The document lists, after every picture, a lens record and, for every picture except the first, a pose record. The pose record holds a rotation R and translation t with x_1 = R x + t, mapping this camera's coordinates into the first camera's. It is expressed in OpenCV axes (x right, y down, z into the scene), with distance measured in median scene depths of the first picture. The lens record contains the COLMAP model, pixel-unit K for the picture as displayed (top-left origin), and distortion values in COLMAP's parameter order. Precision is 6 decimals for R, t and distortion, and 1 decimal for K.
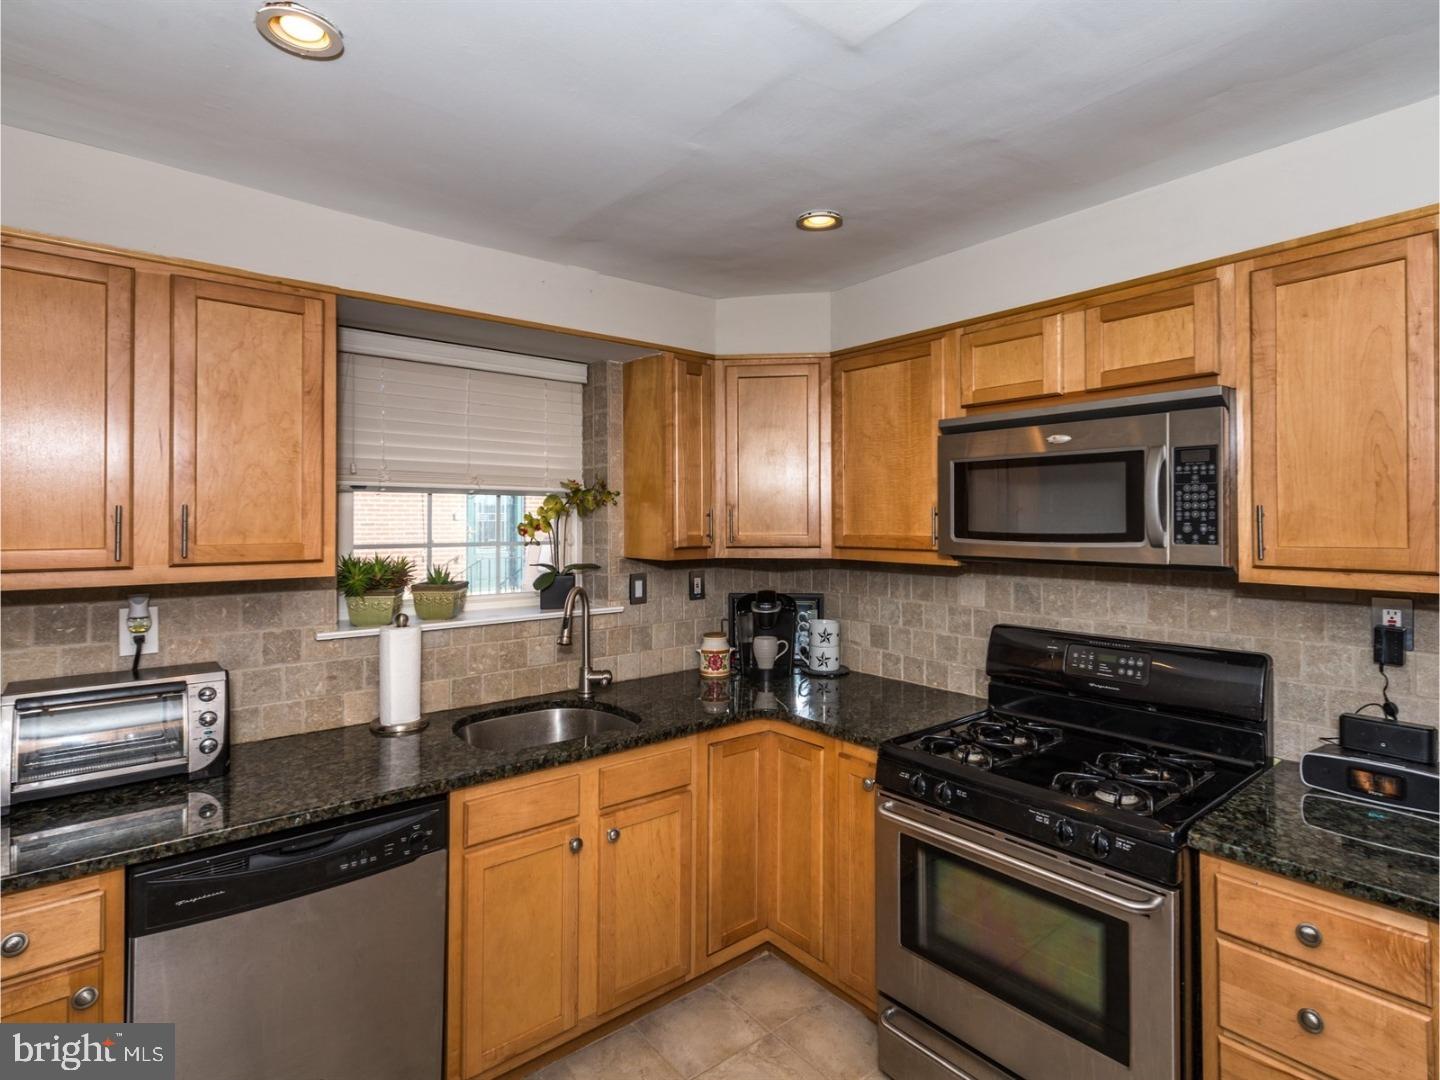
lens RADIAL K [[741.8, 0, 761.1], [0, 741.8, 513.0], [0, 0, 1]] dist [-0.003583, -0.000658]
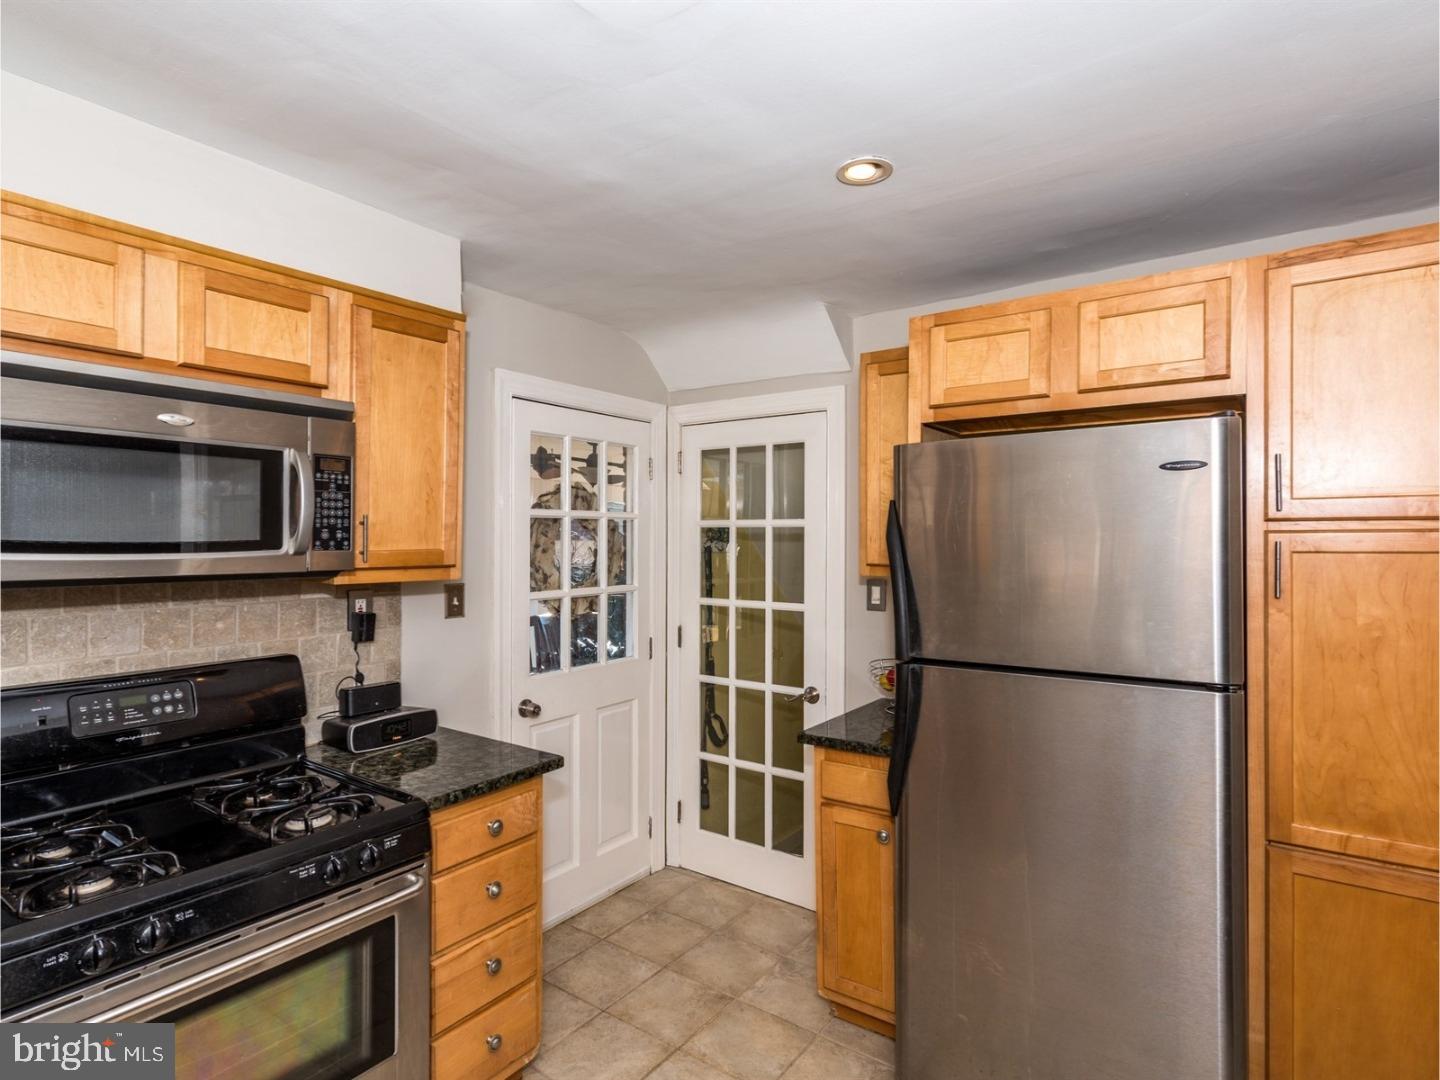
lens RADIAL K [[741.8, 0, 722.5], [0, 741.8, 539.5], [0, 0, 1]] dist [-0.003583, -0.000658]
pose [[-0.227296, -0.002826, 0.973822, -0.532603], [-0.013560, 0.999908, -0.000263, 0.019593], [-0.973731, -0.013265, -0.227314, 0.688153]]
